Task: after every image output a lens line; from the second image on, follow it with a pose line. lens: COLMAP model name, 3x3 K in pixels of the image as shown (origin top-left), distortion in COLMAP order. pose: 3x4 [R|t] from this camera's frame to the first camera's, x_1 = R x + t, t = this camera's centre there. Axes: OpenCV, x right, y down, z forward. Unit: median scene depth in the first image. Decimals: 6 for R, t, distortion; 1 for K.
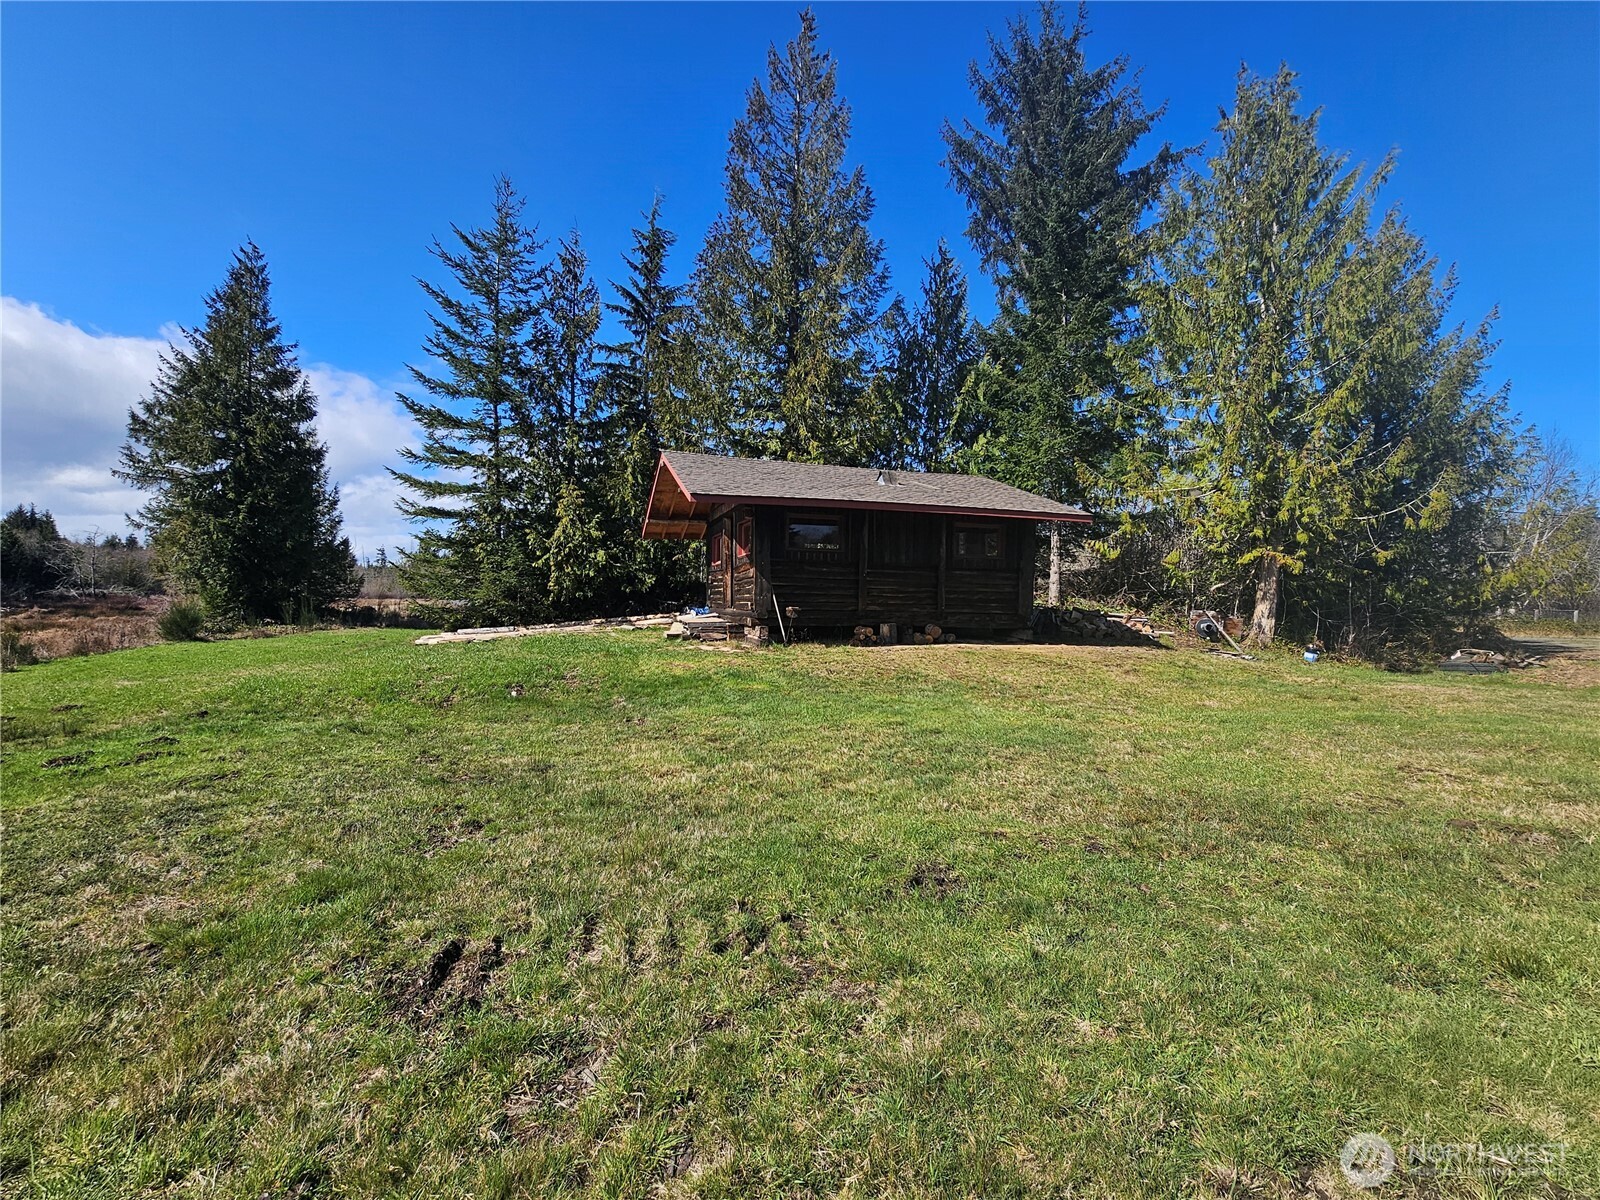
lens RADIAL K [[717.2, 0, 798.5], [0, 717.2, 602.8], [0, 0, 1]] dist [-0.000047, 0.000447]
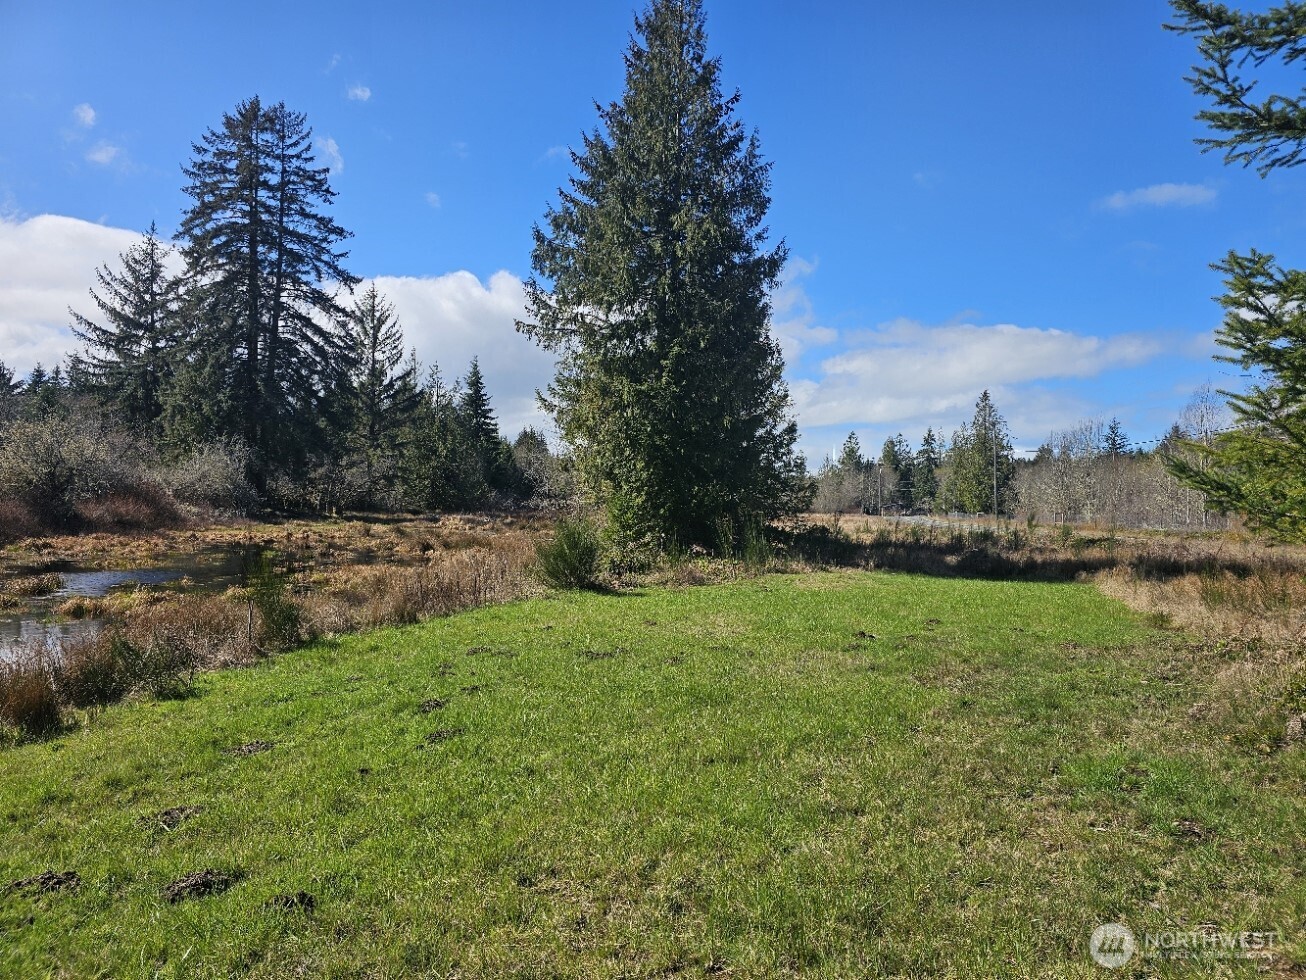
lens RADIAL K [[866.8, 0, 649.4], [0, 866.8, 495.7], [0, 0, 1]] dist [0.023115, -0.003492]
pose [[0.769650, -0.001442, -0.638464, -0.316500], [-0.015873, 0.999645, -0.021392, -0.004448], [0.638268, 0.026599, 0.769354, 0.428093]]
